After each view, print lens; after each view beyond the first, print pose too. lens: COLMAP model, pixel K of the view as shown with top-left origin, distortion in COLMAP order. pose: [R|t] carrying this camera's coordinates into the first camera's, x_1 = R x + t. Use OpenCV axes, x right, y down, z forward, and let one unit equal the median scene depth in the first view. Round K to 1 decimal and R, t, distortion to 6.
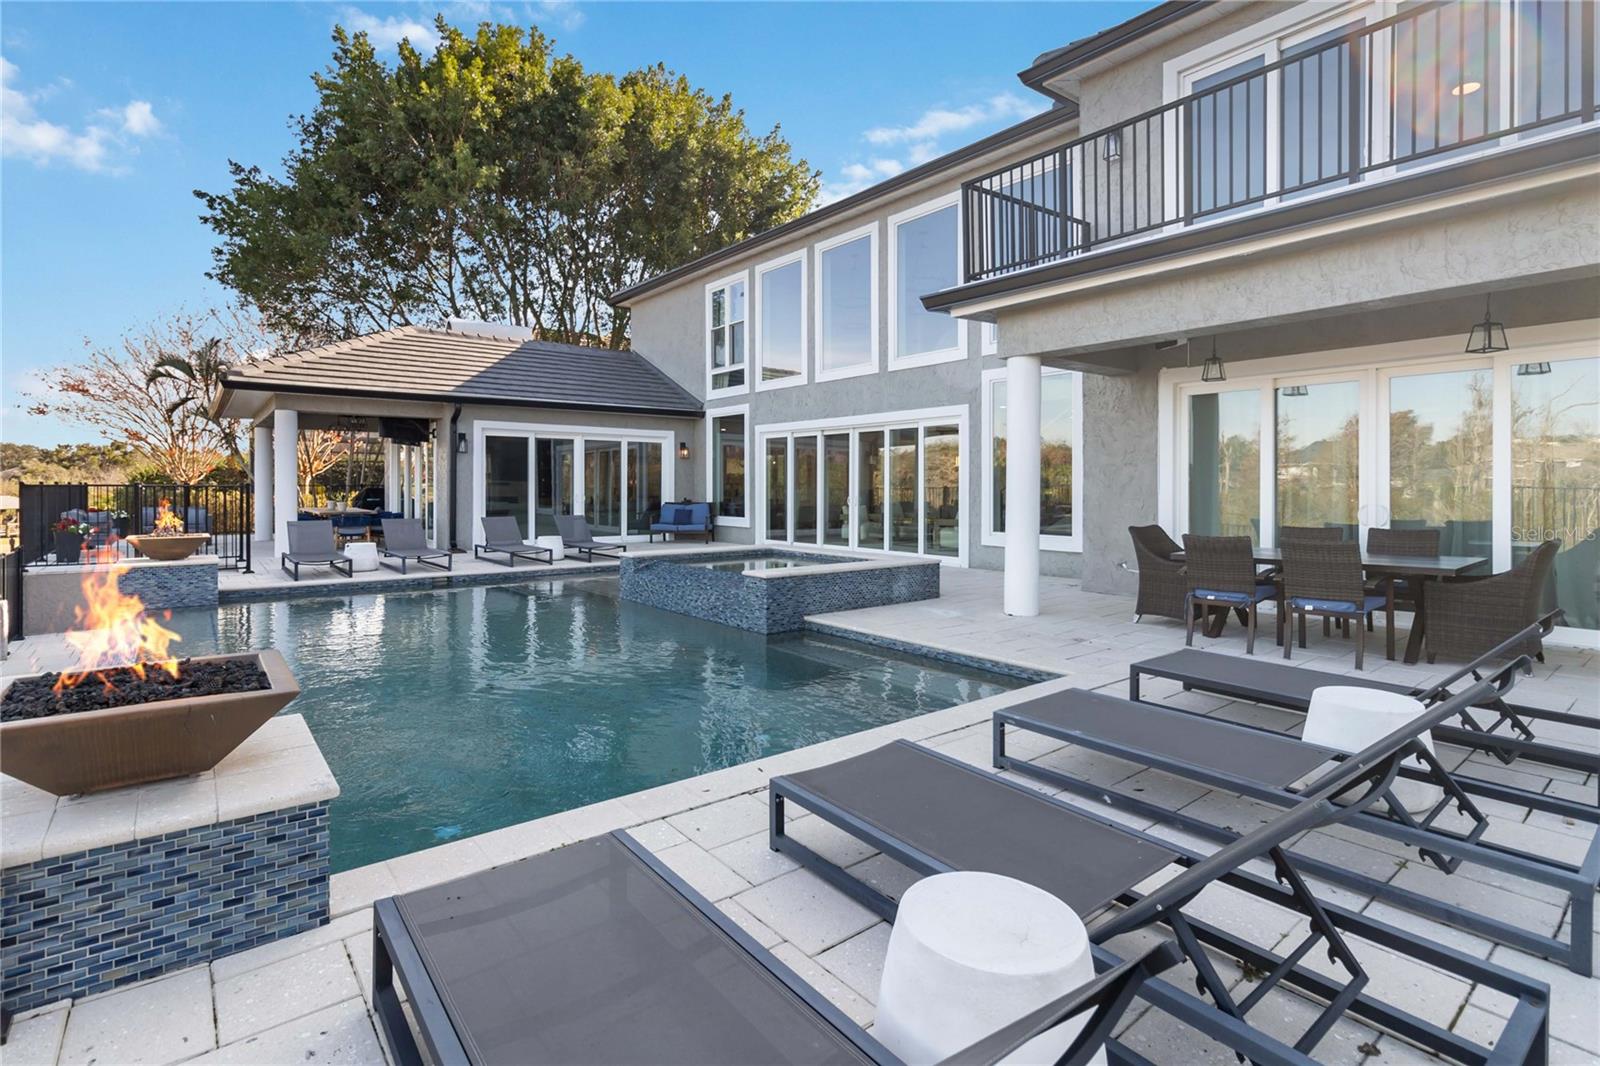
lens RADIAL K [[753.9, 0, 803.1], [0, 753.9, 494.7], [0, 0, 1]] dist [0.002573, 0.000510]
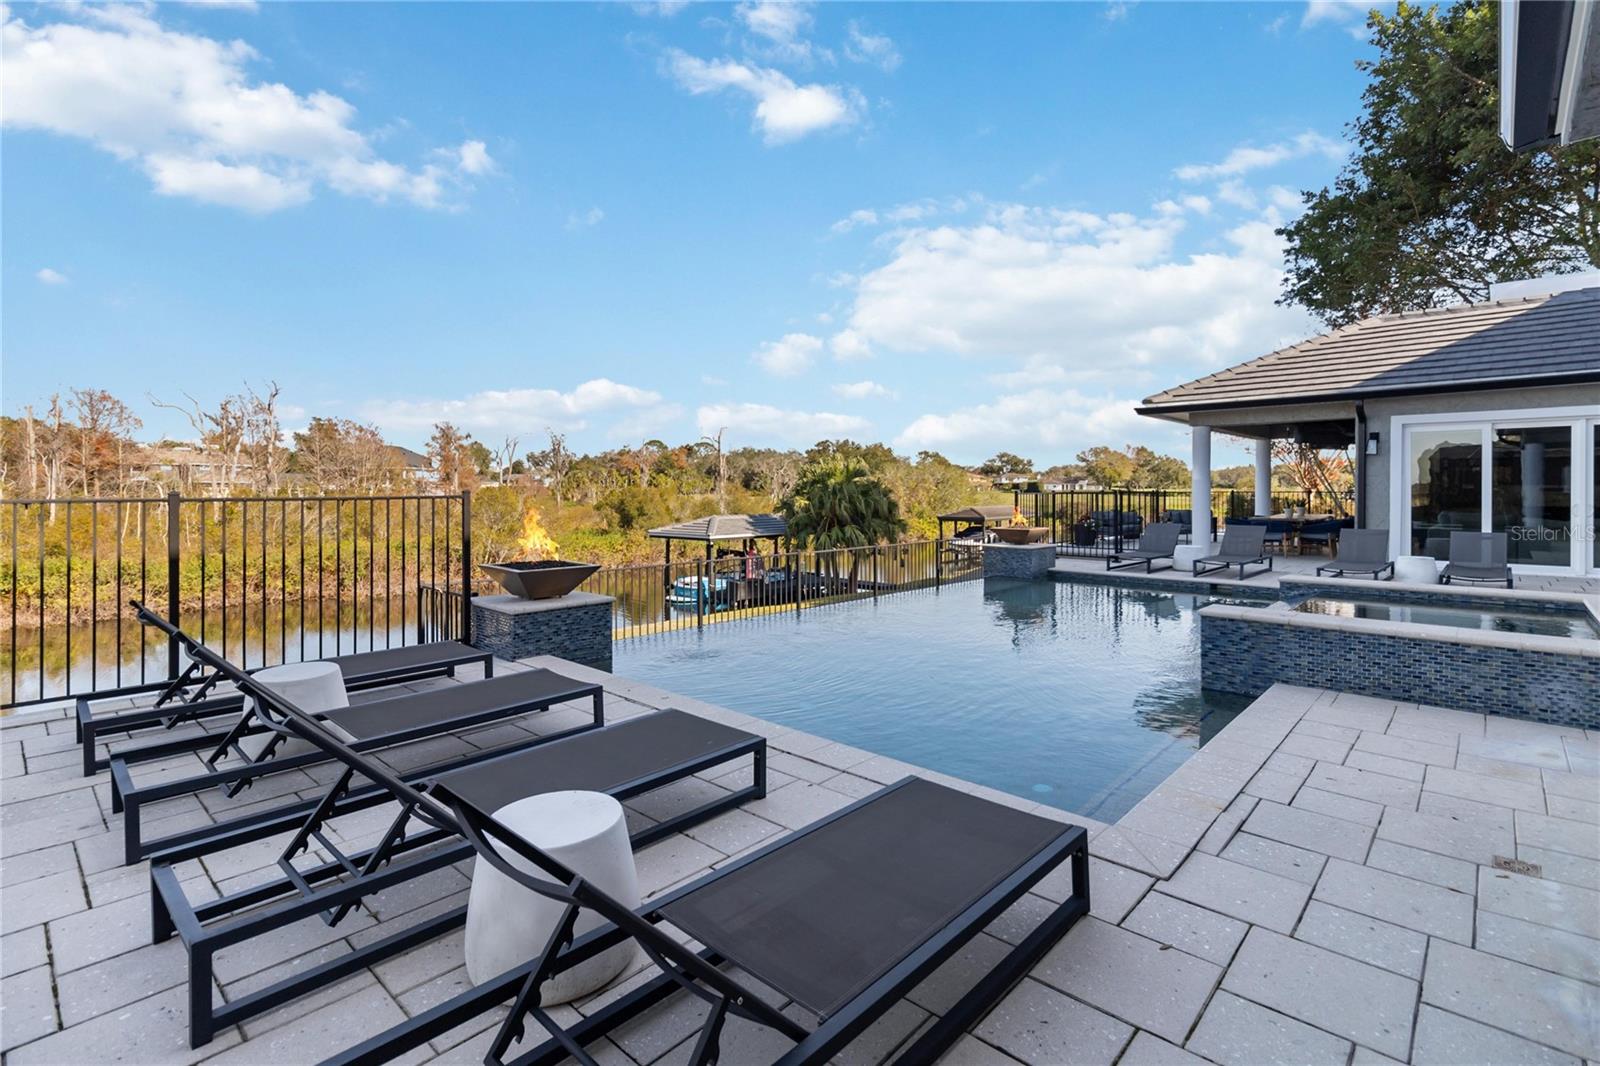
lens RADIAL K [[753.9, 0, 803.1], [0, 753.9, 494.7], [0, 0, 1]] dist [0.002573, 0.000510]
pose [[0.148488, 0.001901, -0.988912, 0.302850], [-0.014030, 0.999902, -0.000185, -0.001083], [0.988815, 0.013902, 0.148500, 0.223944]]
